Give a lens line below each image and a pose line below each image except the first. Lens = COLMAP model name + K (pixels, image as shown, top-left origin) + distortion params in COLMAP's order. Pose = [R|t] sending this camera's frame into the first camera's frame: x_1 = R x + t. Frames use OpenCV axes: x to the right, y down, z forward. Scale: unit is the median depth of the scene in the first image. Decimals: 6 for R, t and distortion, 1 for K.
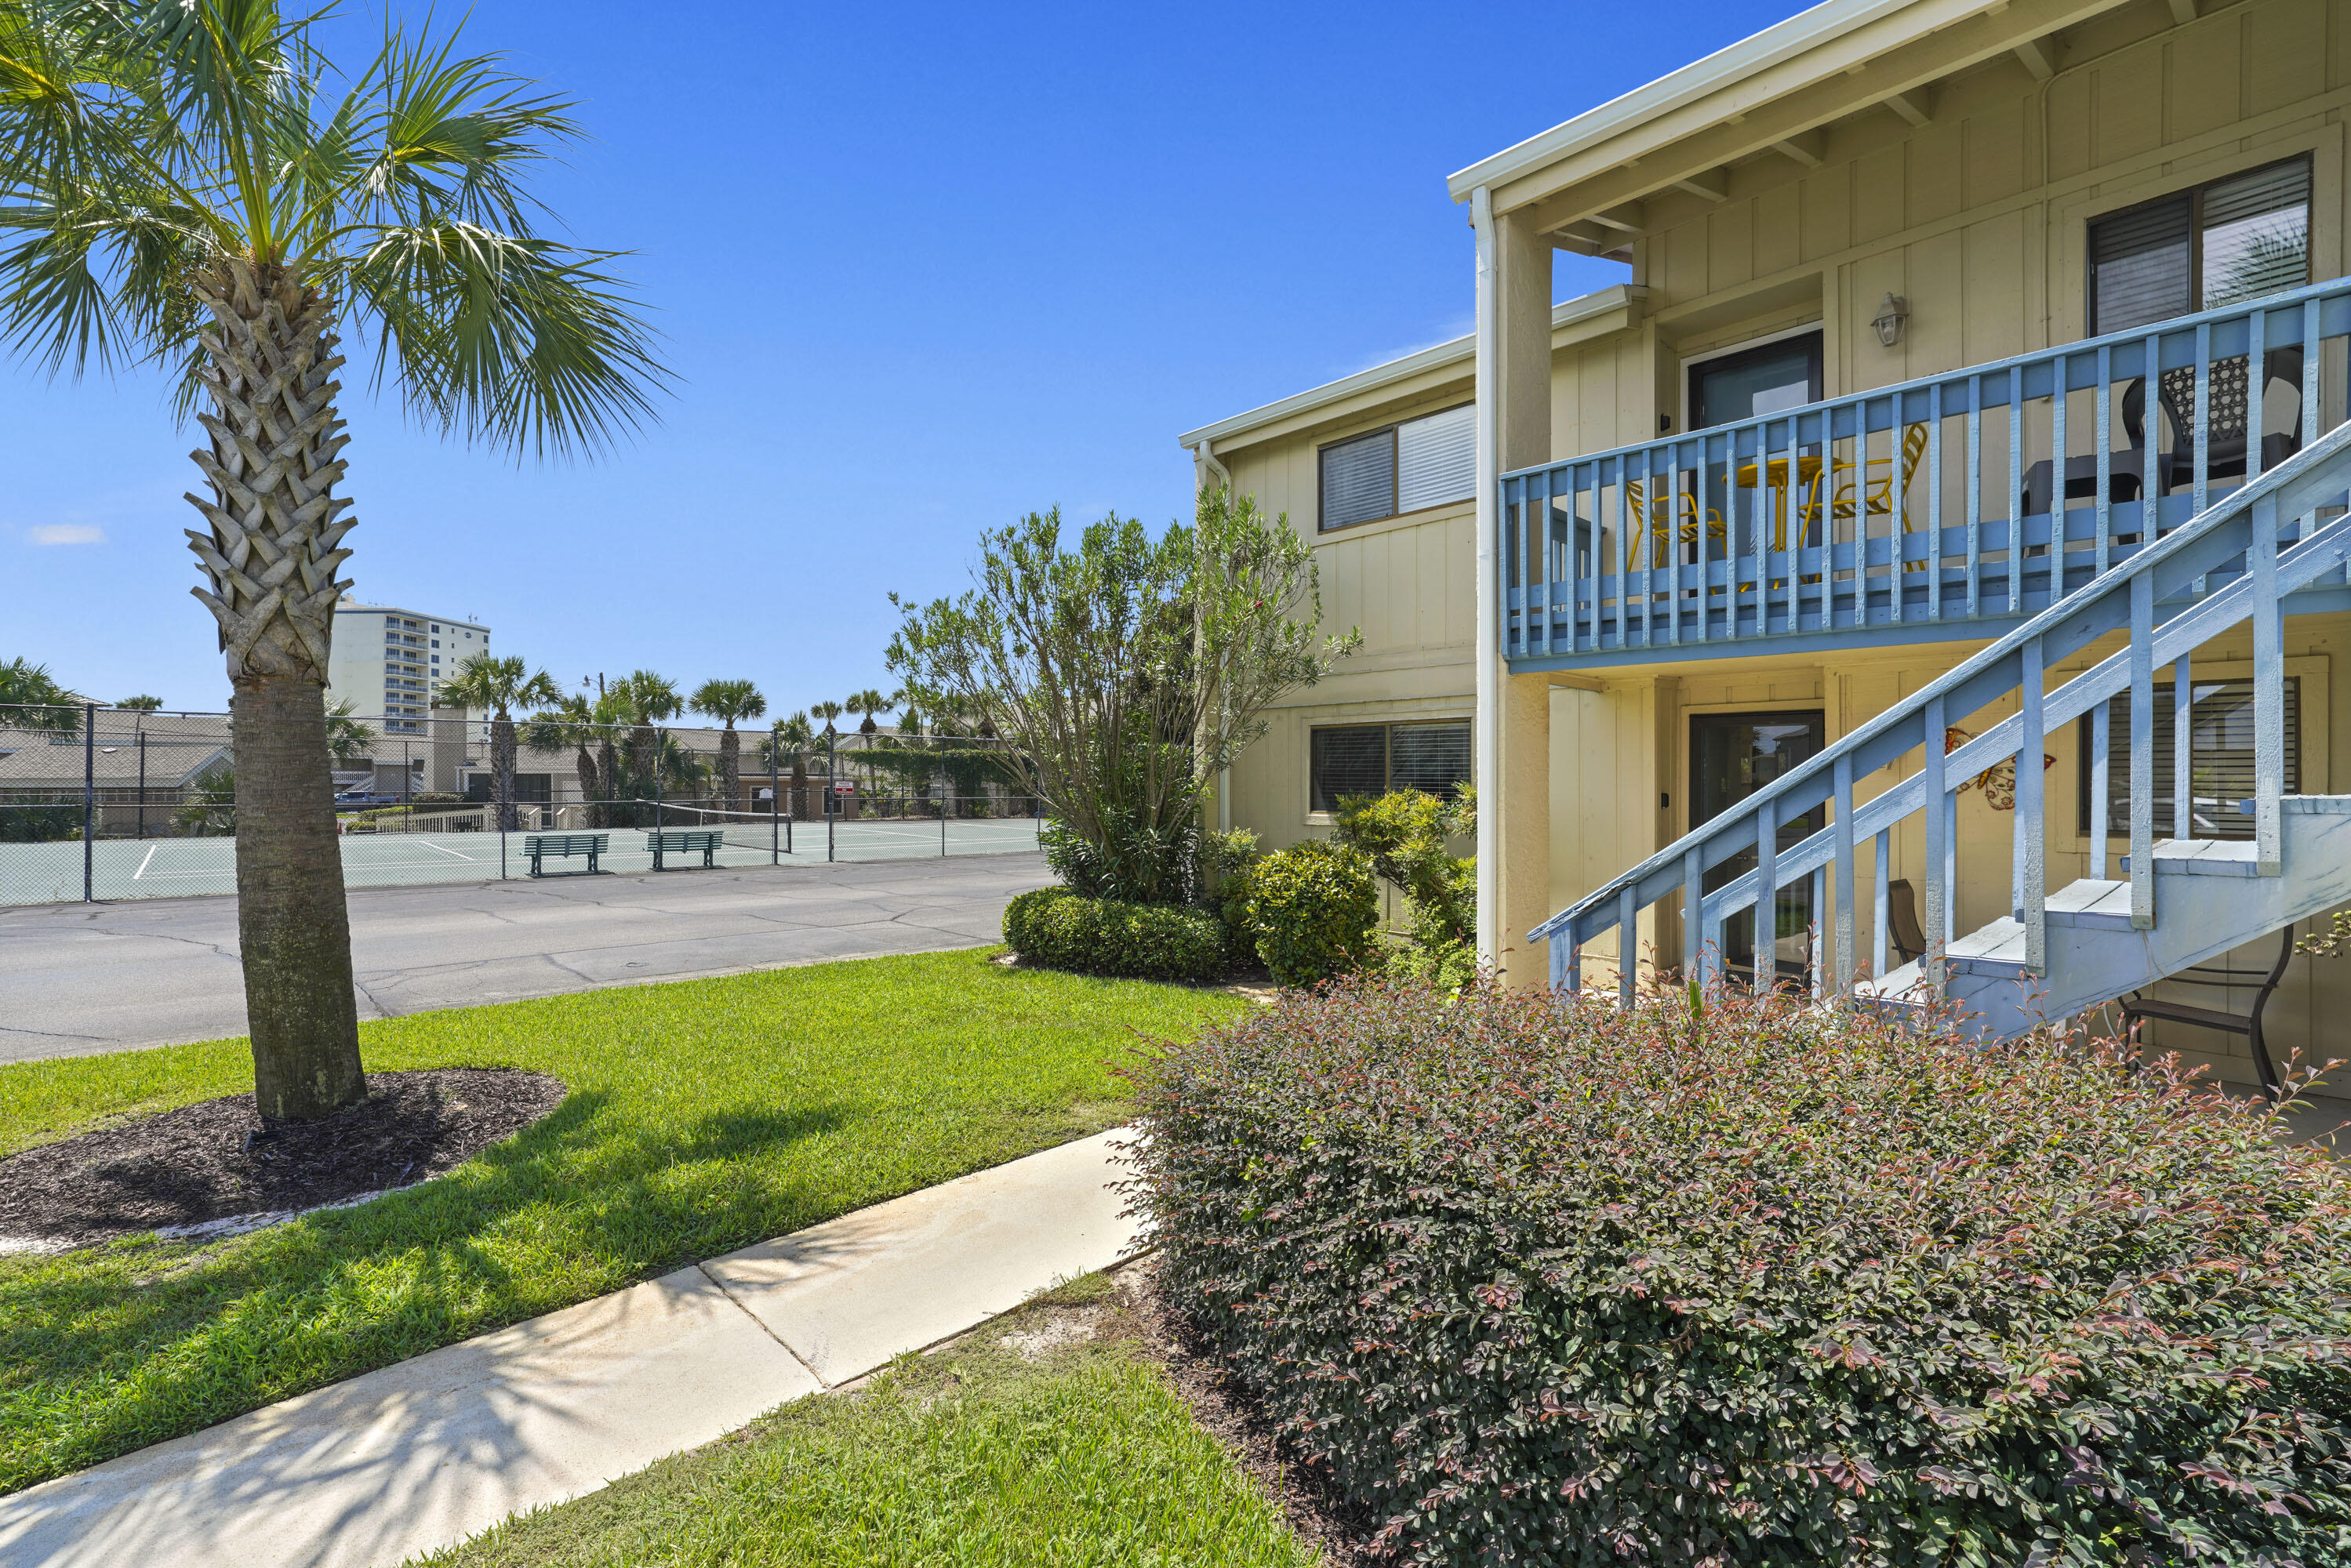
lens RADIAL K [[1028.8, 0, 1175.6], [0, 1028.8, 789.0], [0, 0, 1]] dist [0.001509, -0.000137]
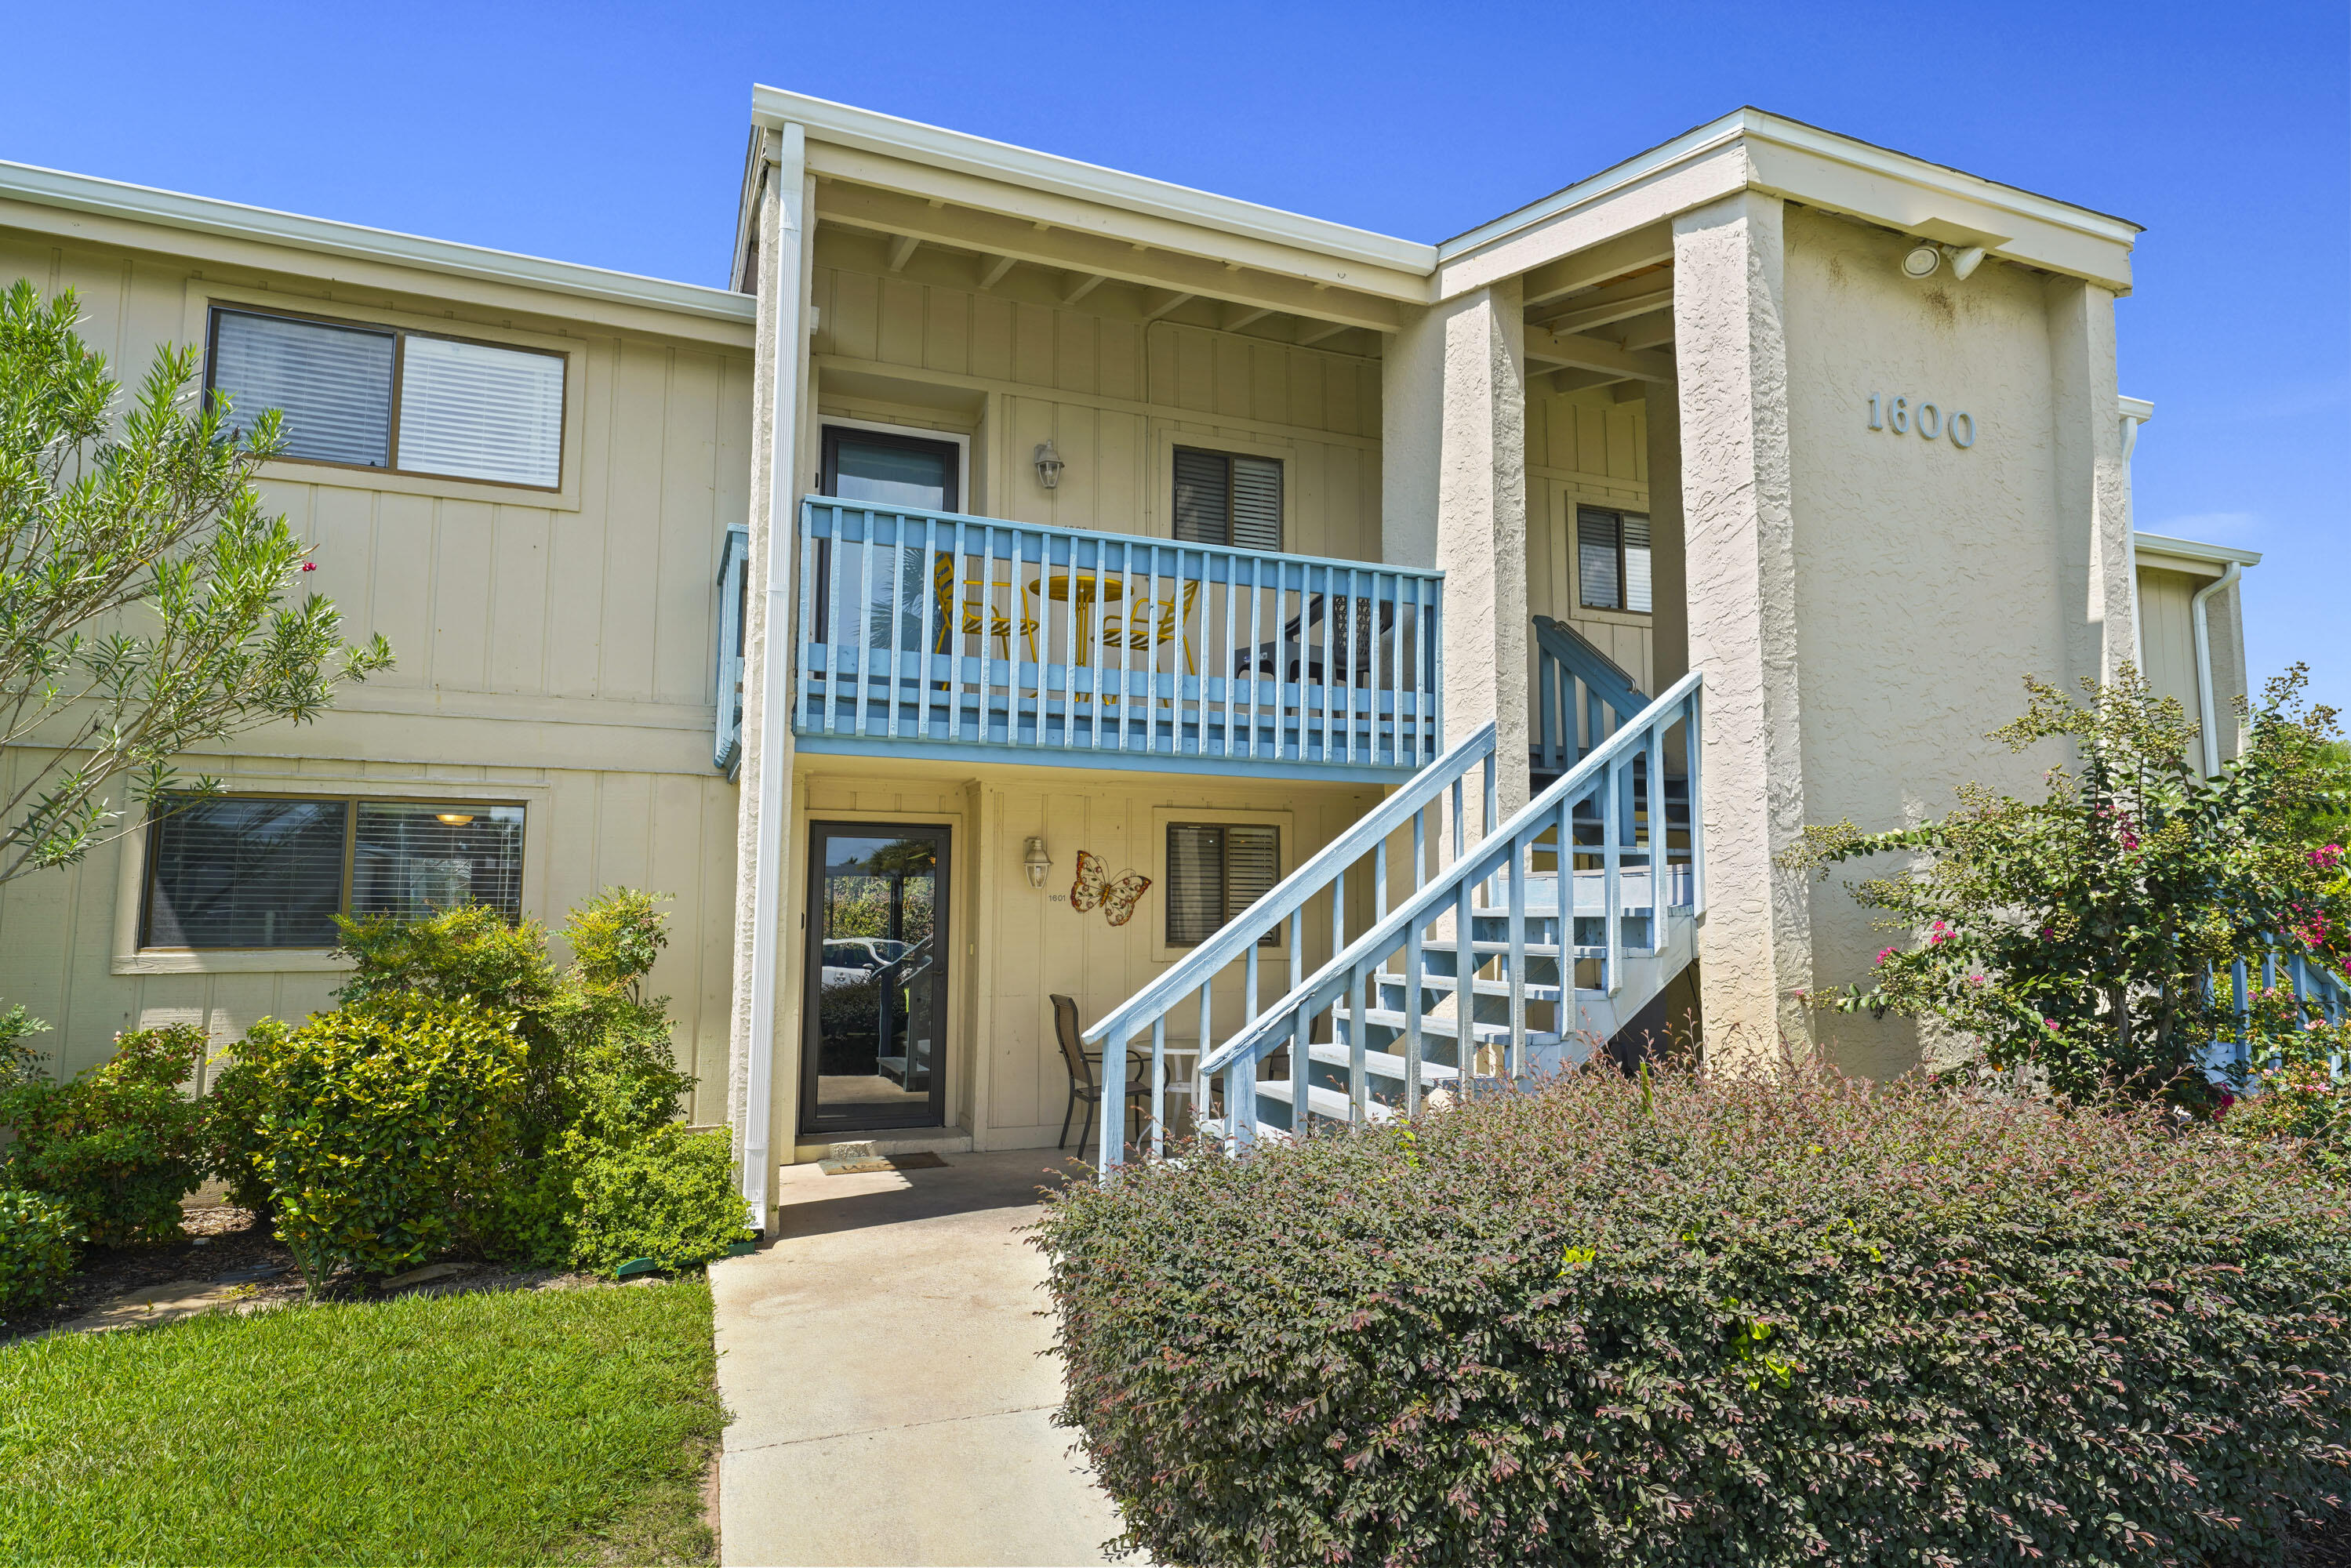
lens RADIAL K [[1235.6, 0, 1179.0], [0, 1235.6, 779.6], [0, 0, 1]] dist [0.004633, 0.000829]
pose [[0.391397, 0.097239, 0.915070, -0.375673], [-0.000471, 0.994422, -0.105470, 0.003416], [-0.920222, 0.040850, 0.389259, 0.371692]]
